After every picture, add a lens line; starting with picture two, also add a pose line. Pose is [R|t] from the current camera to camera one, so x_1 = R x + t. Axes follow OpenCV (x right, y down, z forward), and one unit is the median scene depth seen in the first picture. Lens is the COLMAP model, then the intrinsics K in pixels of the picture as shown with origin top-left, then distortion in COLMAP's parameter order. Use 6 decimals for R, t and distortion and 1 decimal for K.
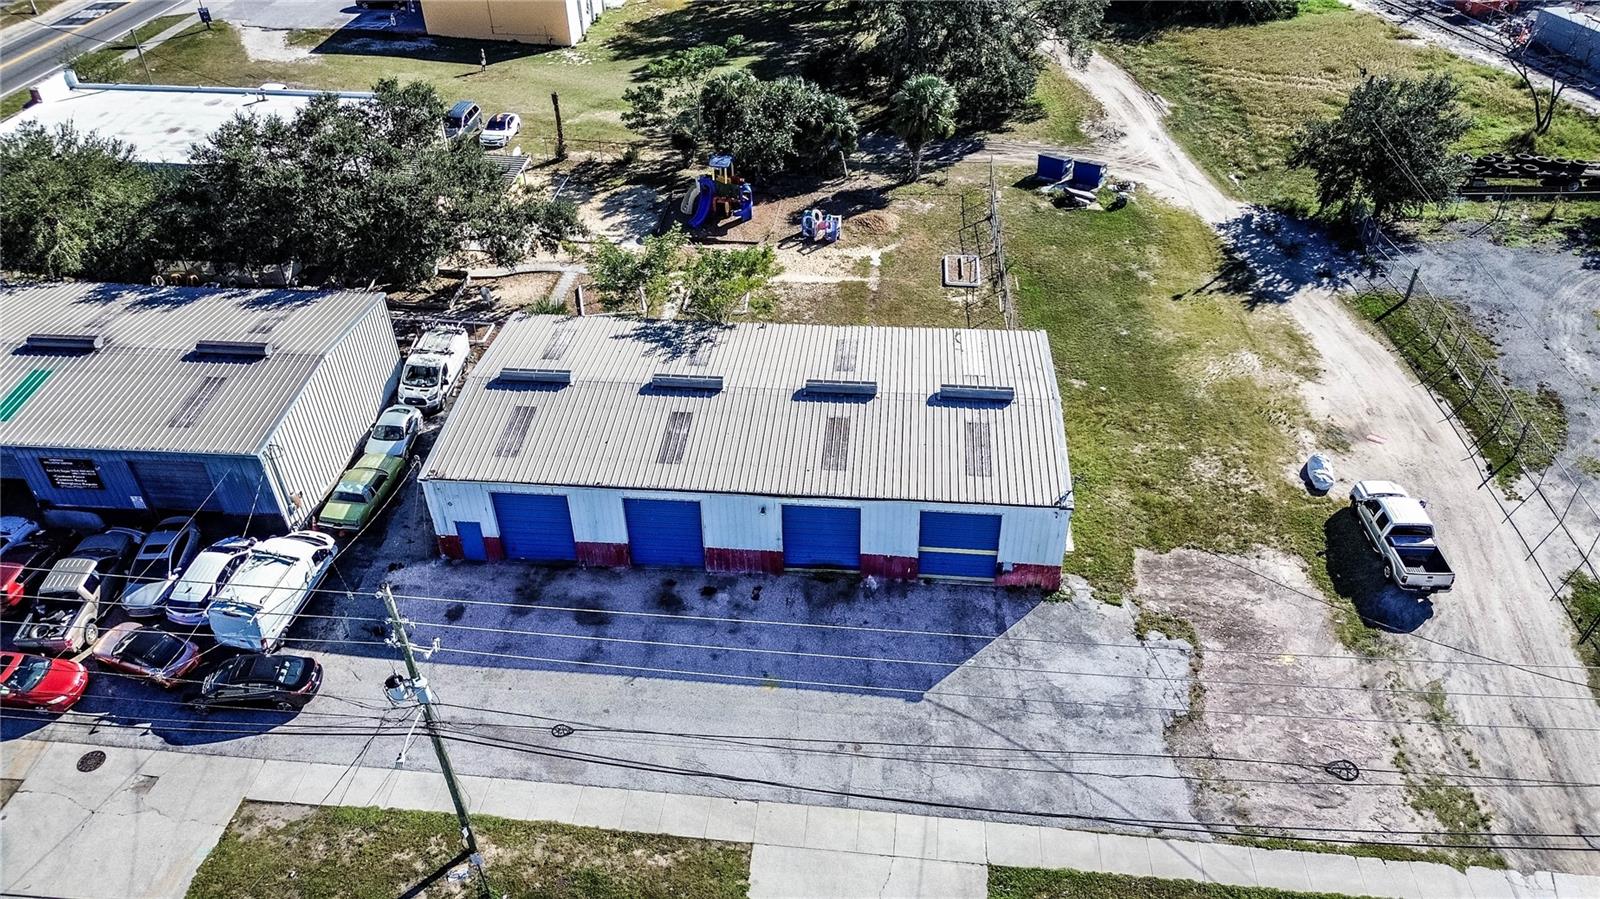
lens RADIAL K [[1128.9, 0, 795.2], [0, 1128.9, 443.8], [0, 0, 1]] dist [0.083552, -0.083739]
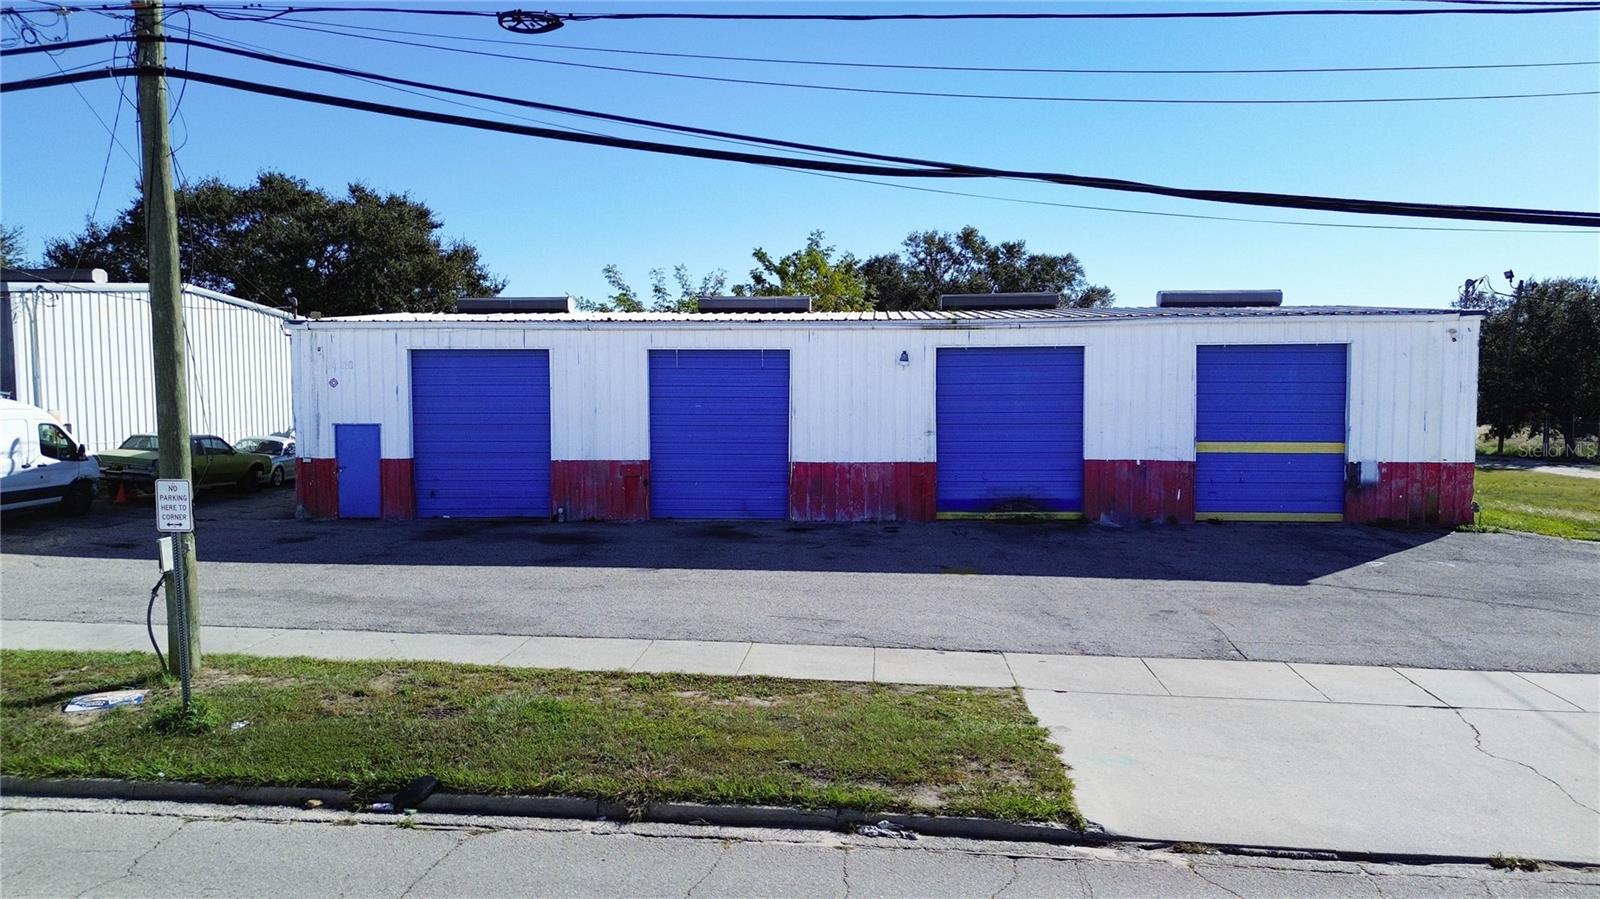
lens RADIAL K [[1128.9, 0, 795.2], [0, 1128.9, 443.8], [0, 0, 1]] dist [0.083552, -0.083739]
pose [[0.999544, 0.014956, 0.026229, -0.073541], [0.002289, 0.828671, -0.559732, 0.309014], [-0.030107, 0.559536, 0.828259, 0.435356]]
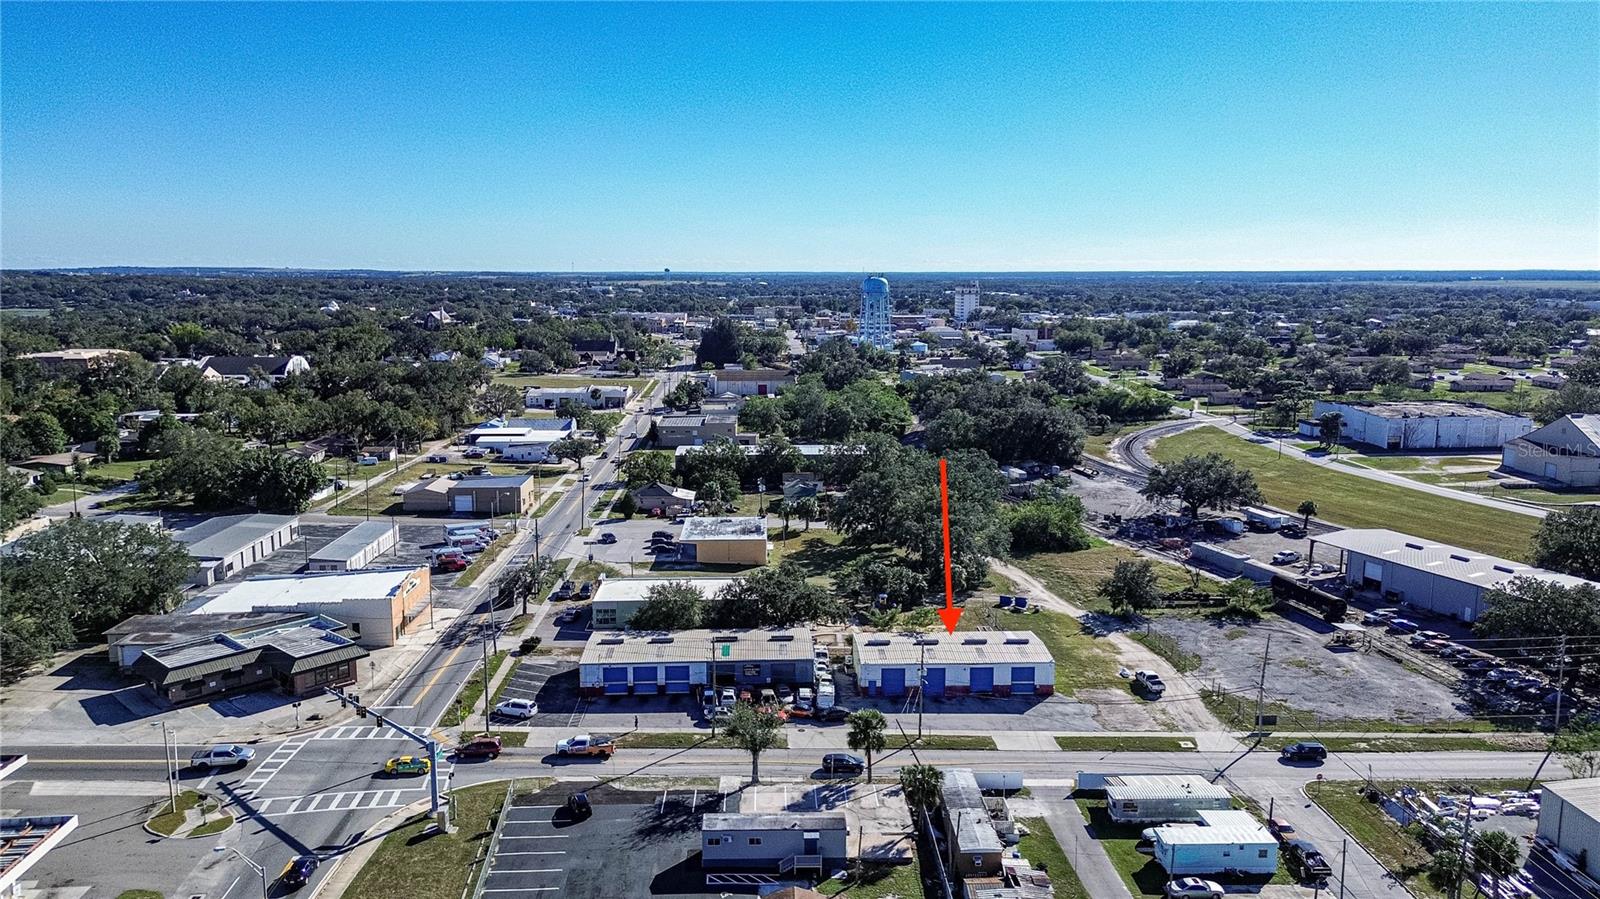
lens RADIAL K [[1128.9, 0, 795.2], [0, 1128.9, 443.8], [0, 0, 1]] dist [0.083552, -0.083739]
pose [[0.991088, -0.006361, 0.133059, -0.744020], [0.067820, 0.883807, -0.462910, 0.759570], [-0.114654, 0.467808, 0.876362, -1.686457]]
